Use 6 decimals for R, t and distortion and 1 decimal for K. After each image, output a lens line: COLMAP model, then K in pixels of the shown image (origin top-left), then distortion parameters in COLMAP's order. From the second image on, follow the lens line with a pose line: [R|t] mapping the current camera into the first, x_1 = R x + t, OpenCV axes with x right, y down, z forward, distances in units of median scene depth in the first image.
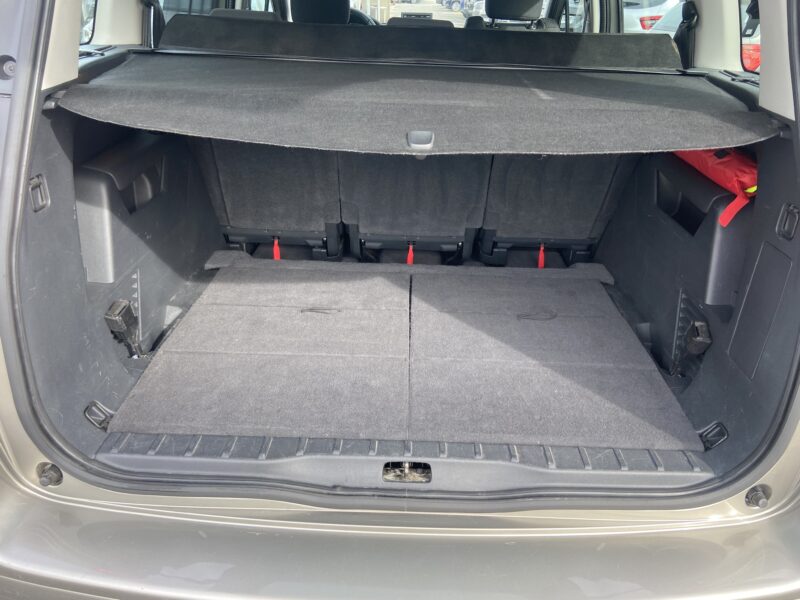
lens RADIAL K [[602.5, 0, 404.8], [0, 602.5, 307.3], [0, 0, 1]] dist [0.103573, -0.124745]
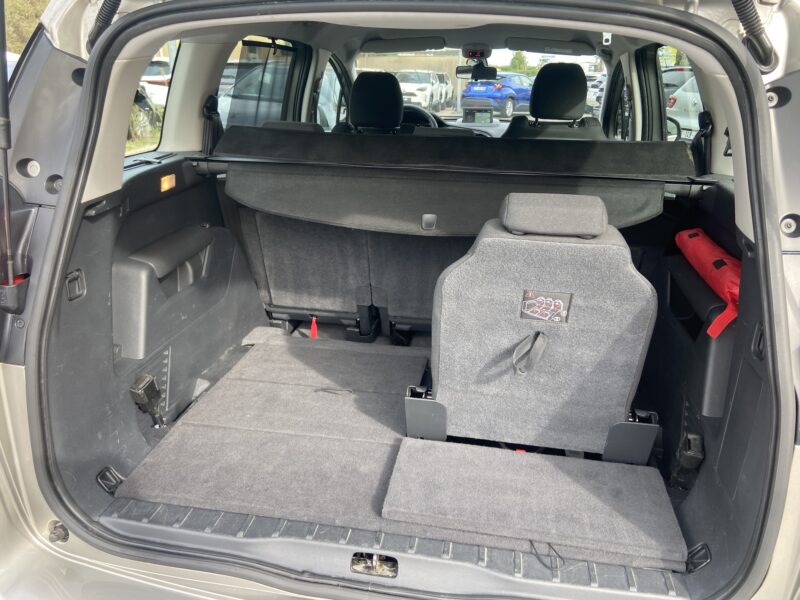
lens RADIAL K [[602.5, 0, 400.2], [0, 602.5, 300.5], [0, 0, 1]] dist [0.103573, -0.124745]
pose [[0.987108, 0.041451, -0.154594, 0.175784], [-0.059641, 0.991579, -0.114951, -0.049506], [0.148528, 0.122690, 0.981268, -0.052313]]
